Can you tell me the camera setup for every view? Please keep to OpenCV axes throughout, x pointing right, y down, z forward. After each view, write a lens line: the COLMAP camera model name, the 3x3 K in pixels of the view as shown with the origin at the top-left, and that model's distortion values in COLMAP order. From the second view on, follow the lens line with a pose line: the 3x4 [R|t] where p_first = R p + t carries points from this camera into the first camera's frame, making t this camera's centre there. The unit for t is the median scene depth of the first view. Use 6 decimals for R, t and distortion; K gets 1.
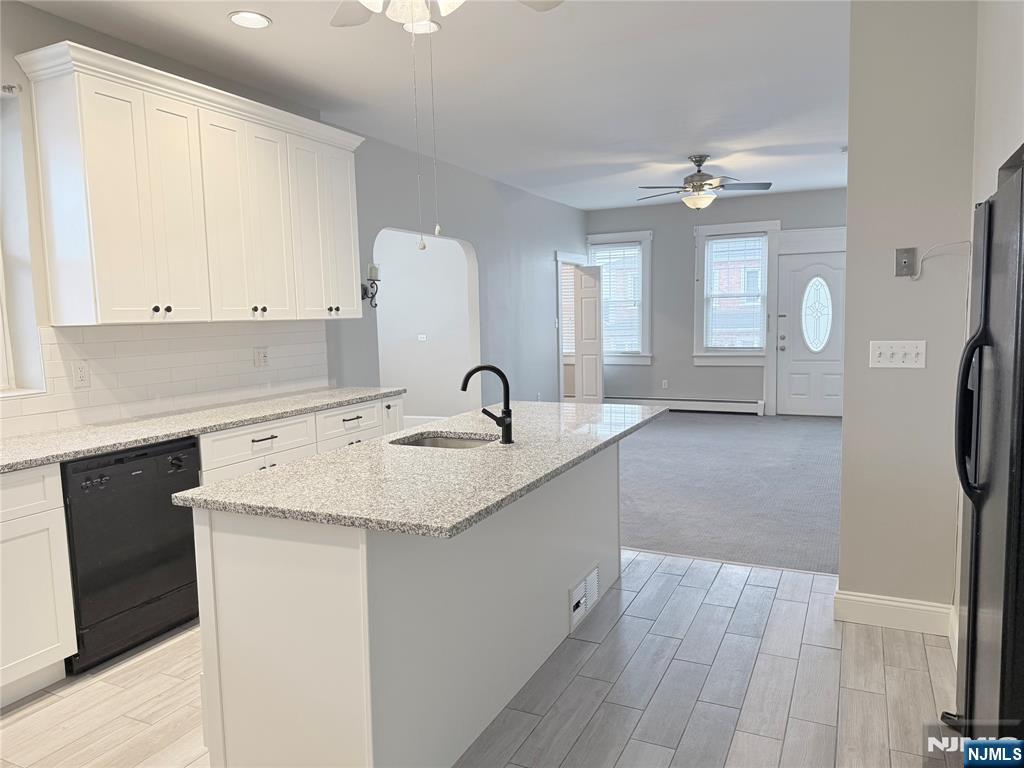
lens RADIAL K [[719.9, 0, 512.0], [0, 719.9, 384.0], [0, 0, 1]] dist [0.130561, -0.193226]
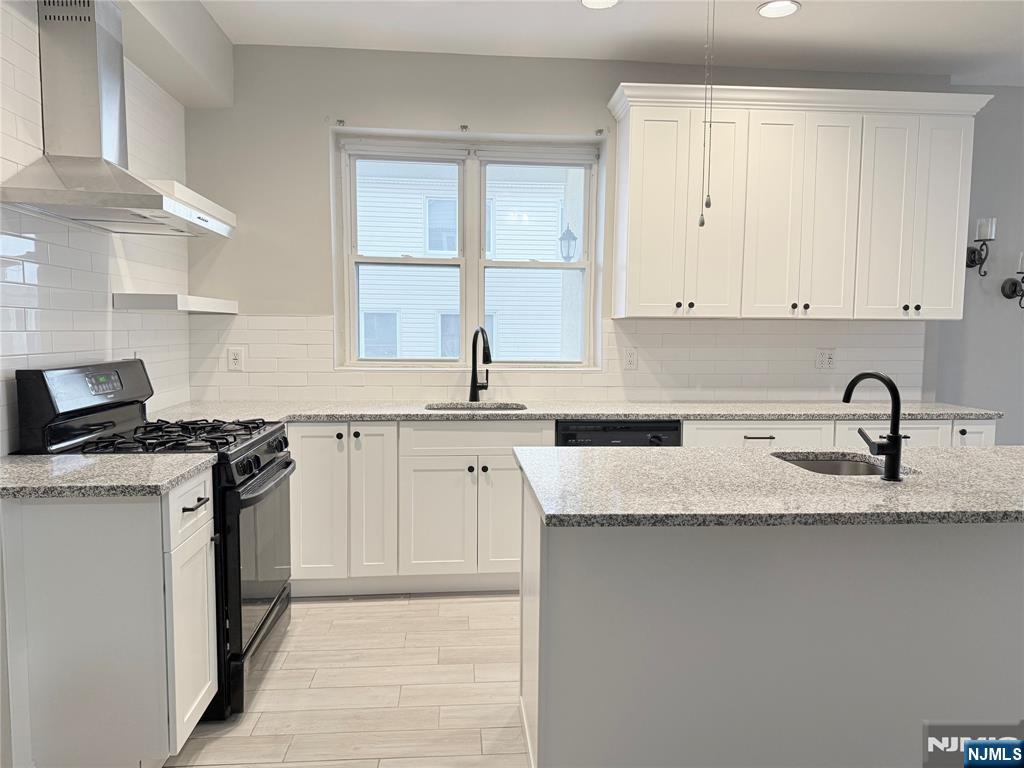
lens RADIAL K [[719.9, 0, 512.0], [0, 719.9, 384.0], [0, 0, 1]] dist [0.130561, -0.193226]
pose [[0.500157, 0.095518, -0.860651, 0.271737], [-0.107132, 0.993087, 0.047958, -0.006274], [0.859282, 0.068217, 0.506932, 0.178202]]
